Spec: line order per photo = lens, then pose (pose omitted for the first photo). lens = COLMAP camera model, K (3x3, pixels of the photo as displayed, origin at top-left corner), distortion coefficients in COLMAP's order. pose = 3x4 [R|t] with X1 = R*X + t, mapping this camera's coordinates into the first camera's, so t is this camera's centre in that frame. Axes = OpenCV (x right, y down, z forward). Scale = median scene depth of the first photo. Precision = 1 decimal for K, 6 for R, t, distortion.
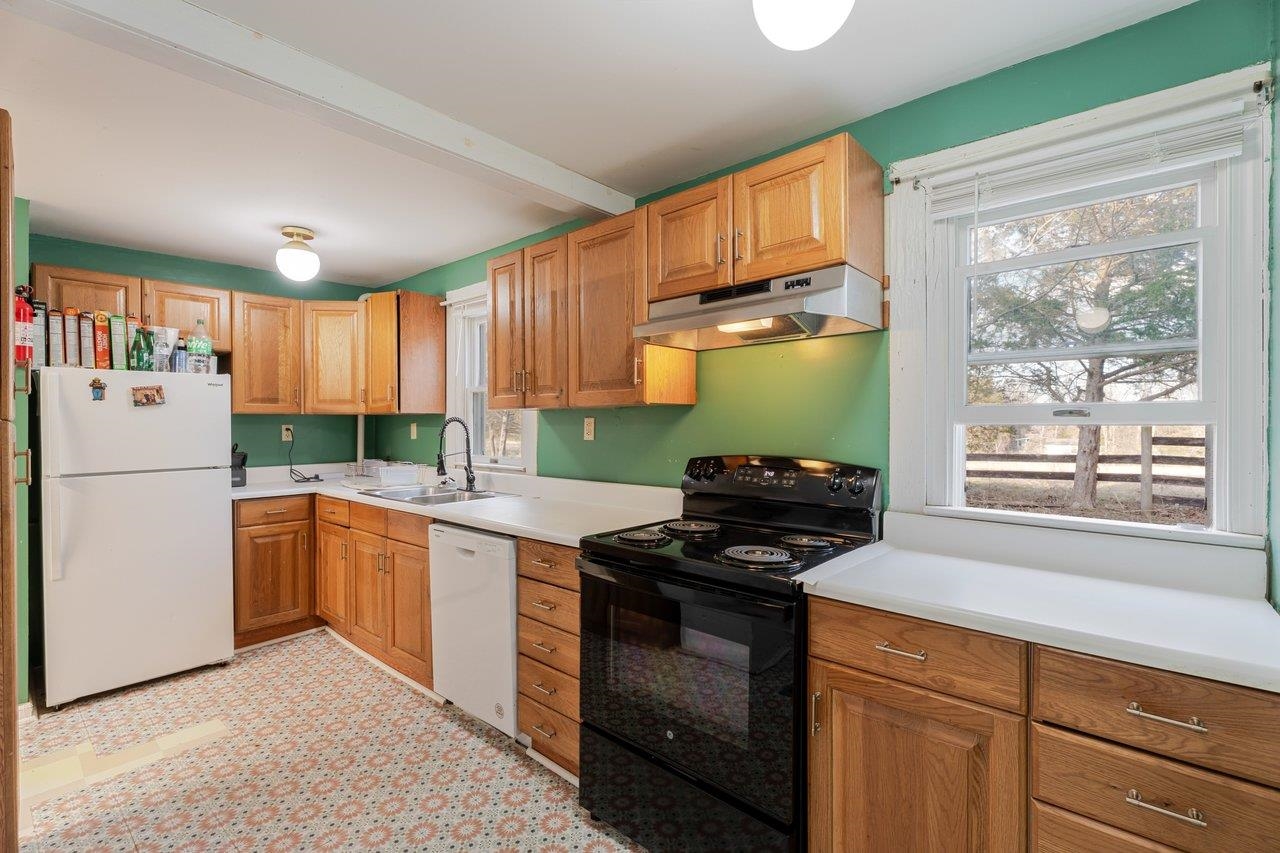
lens RADIAL K [[576.6, 0, 633.1], [0, 576.6, 426.4], [0, 0, 1]] dist [0.003457, 0.000912]
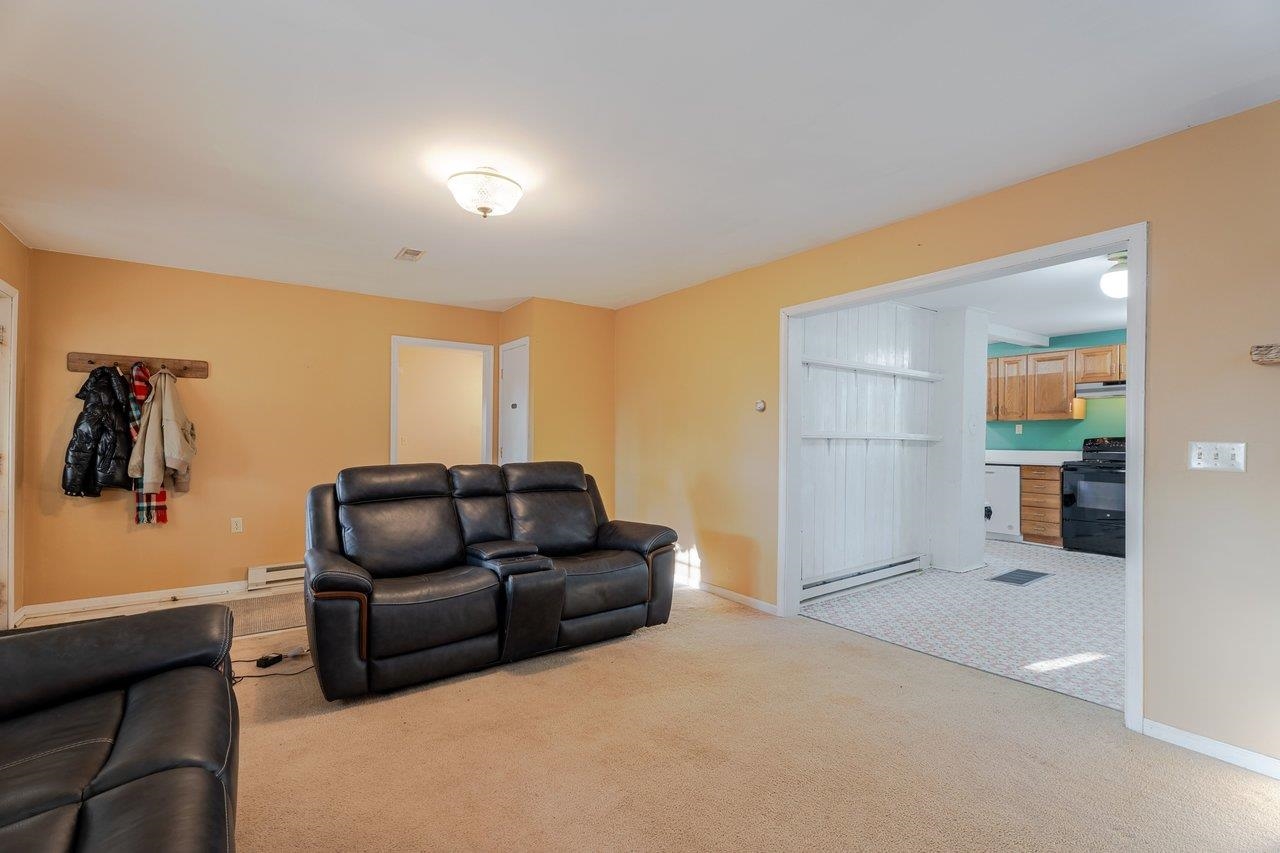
lens RADIAL K [[576.6, 0, 631.3], [0, 576.6, 439.1], [0, 0, 1]] dist [0.003457, 0.000912]
pose [[0.977143, 0.004752, -0.212530, -1.512008], [-0.003956, 0.999983, 0.004171, 0.056383], [0.212547, -0.003235, 0.977146, -2.266958]]
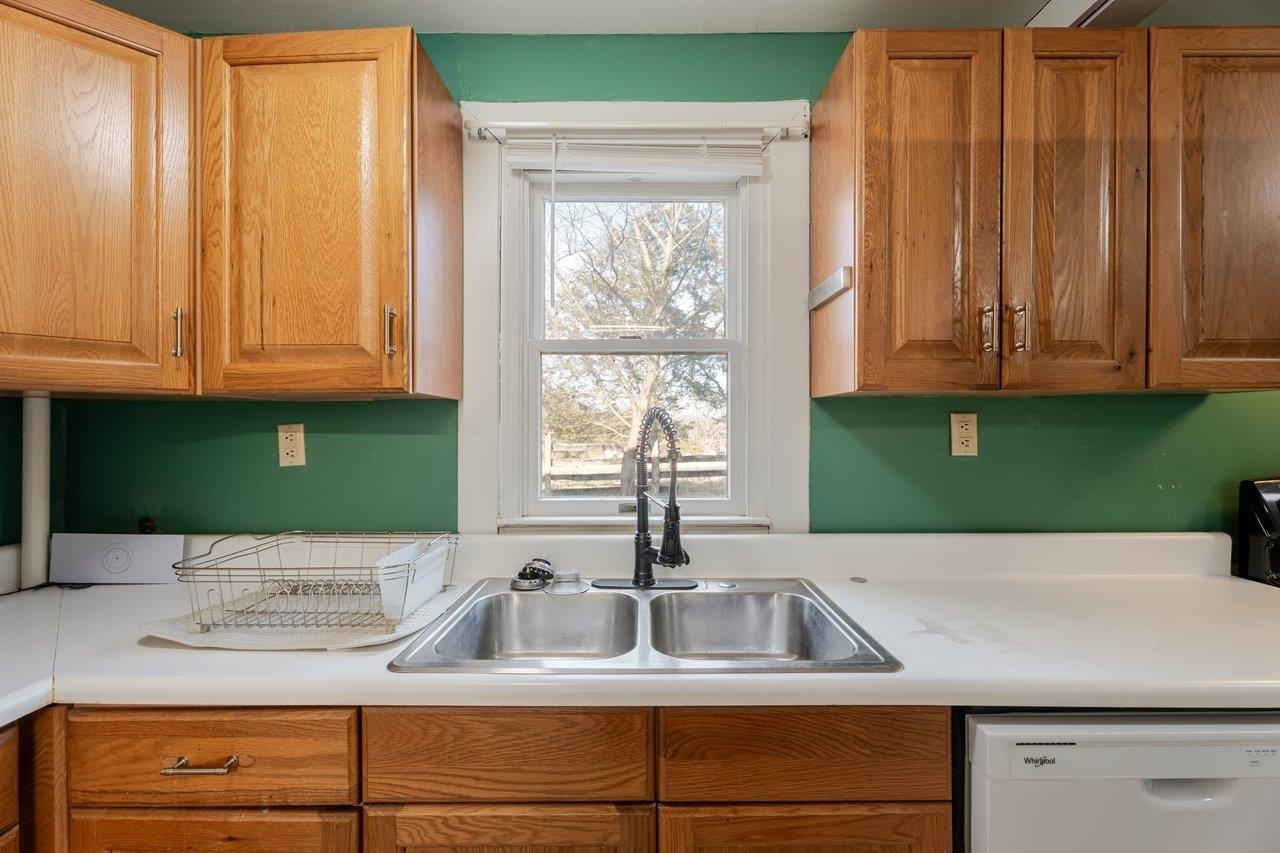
lens RADIAL K [[576.6, 0, 629.6], [0, 576.6, 426.6], [0, 0, 1]] dist [0.003457, 0.000912]
pose [[0.748943, 0.003103, 0.662627, -0.853802], [0.003028, 0.999963, -0.008105, 0.000012], [-0.662628, 0.008076, 0.748905, 1.052809]]
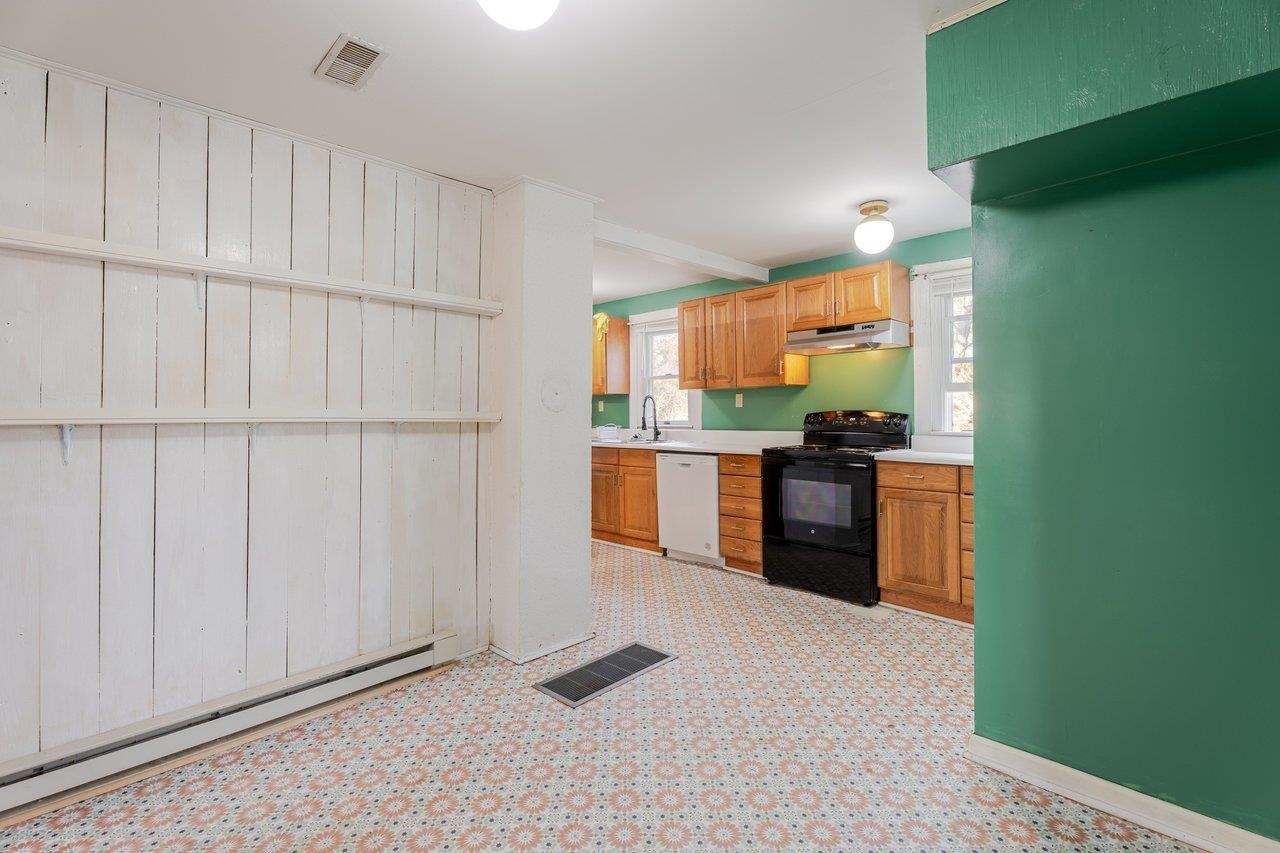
lens RADIAL K [[576.6, 0, 641.7], [0, 576.6, 416.3], [0, 0, 1]] dist [0.003457, 0.000912]
pose [[0.998604, -0.010298, -0.051809, -0.361973], [0.010630, 0.999925, 0.006142, 0.049725], [0.051742, -0.006684, 0.998638, -0.960039]]
